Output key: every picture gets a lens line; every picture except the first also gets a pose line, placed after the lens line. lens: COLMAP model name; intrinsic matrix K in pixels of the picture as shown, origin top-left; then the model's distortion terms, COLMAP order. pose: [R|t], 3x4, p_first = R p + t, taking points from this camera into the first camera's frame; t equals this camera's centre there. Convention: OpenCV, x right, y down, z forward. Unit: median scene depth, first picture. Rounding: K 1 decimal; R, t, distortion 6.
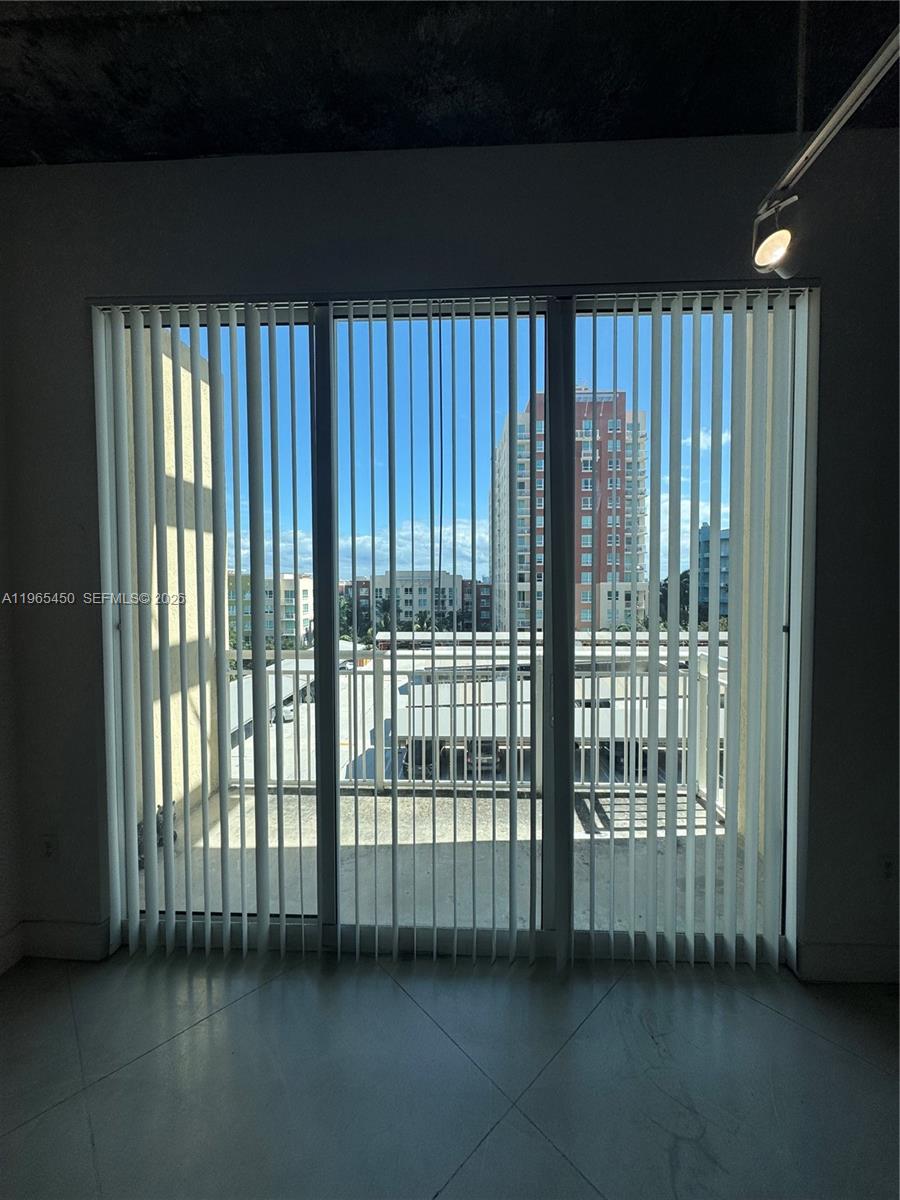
lens RADIAL K [[476.8, 0, 453.9], [0, 476.8, 597.3], [0, 0, 1]] dist [0.001813, -0.000840]
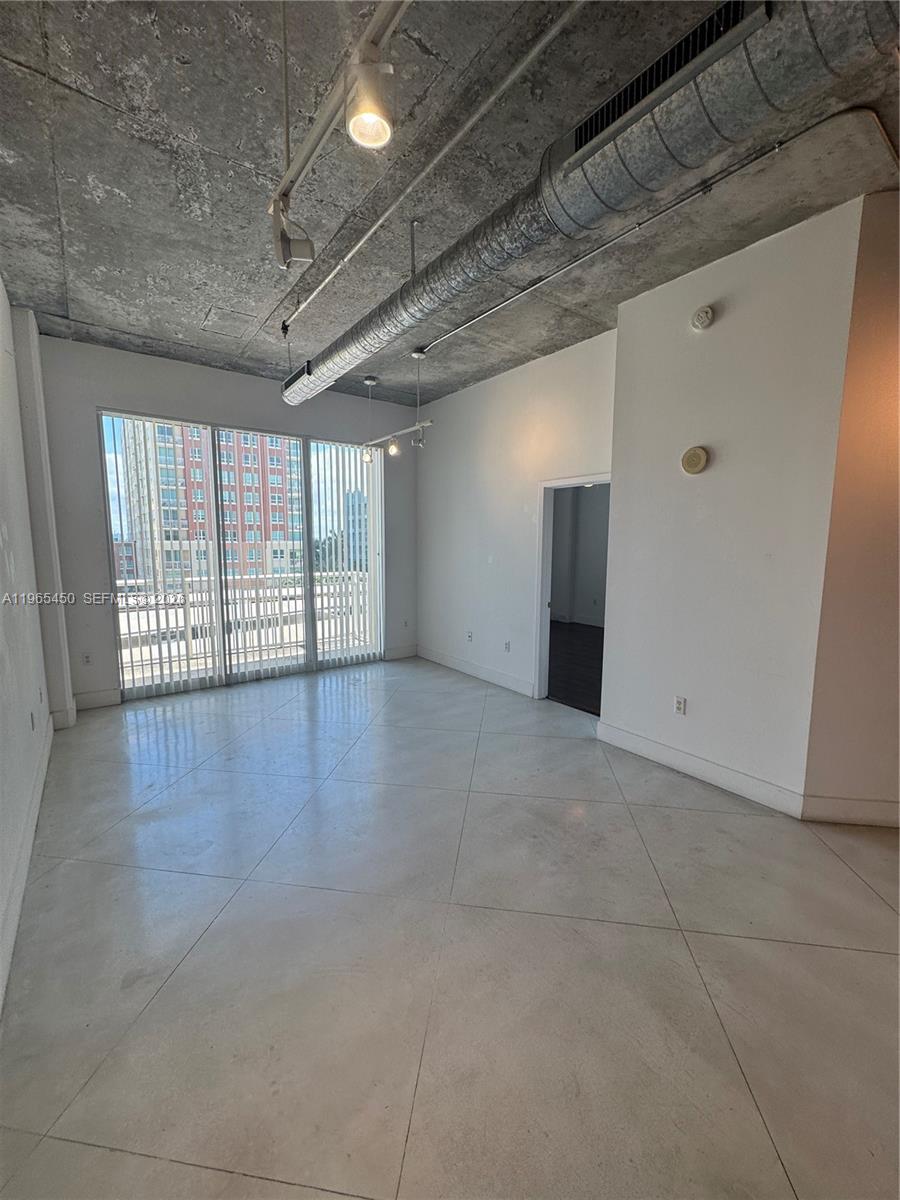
lens RADIAL K [[476.8, 0, 448.7], [0, 476.8, 601.0], [0, 0, 1]] dist [0.001813, -0.000840]
pose [[0.783232, -0.070169, 0.617758, -0.877948], [0.012330, 0.995168, 0.097406, 0.068147], [-0.621608, -0.068675, 0.780313, -1.706279]]
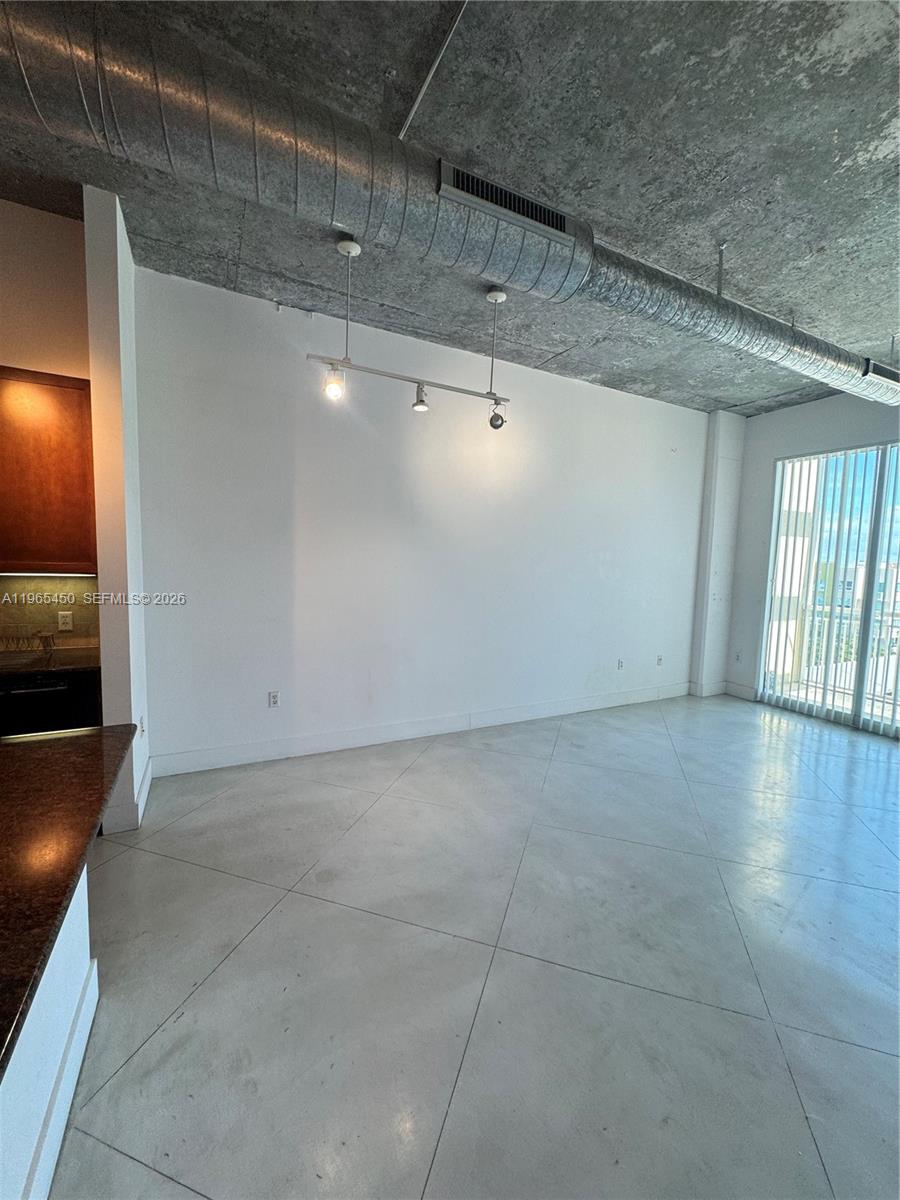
lens RADIAL K [[476.8, 0, 449.3], [0, 476.8, 599.7], [0, 0, 1]] dist [0.001813, -0.000840]
pose [[0.475891, 0.090970, -0.874787, 0.764576], [-0.063066, 0.995606, 0.069225, 0.098062], [0.877240, 0.022226, 0.479537, -1.831828]]
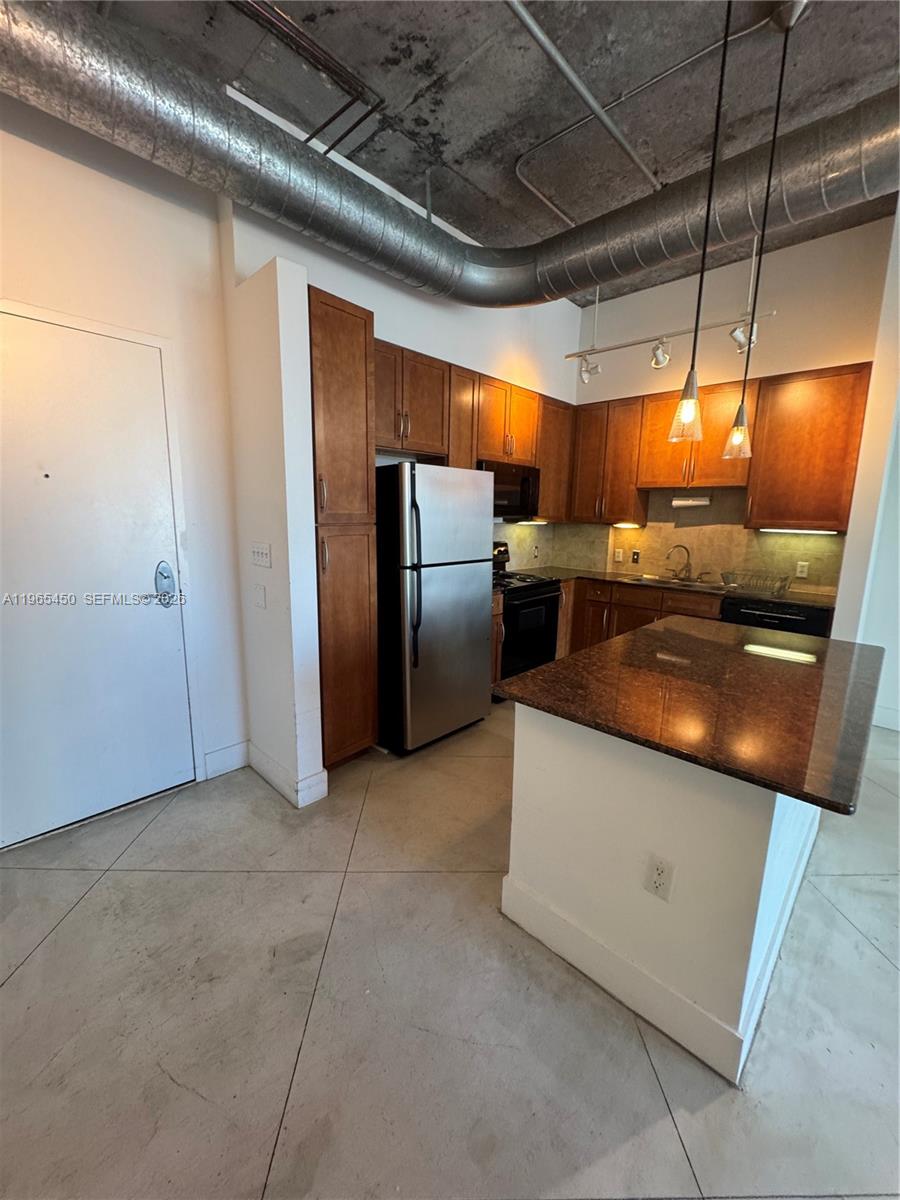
lens RADIAL K [[476.8, 0, 452.7], [0, 476.8, 602.9], [0, 0, 1]] dist [0.001813, -0.000840]
pose [[-0.665672, 0.126672, -0.735415, 1.168449], [-0.047028, 0.976408, 0.210750, 0.138894], [0.744761, 0.174876, -0.644010, -1.956614]]
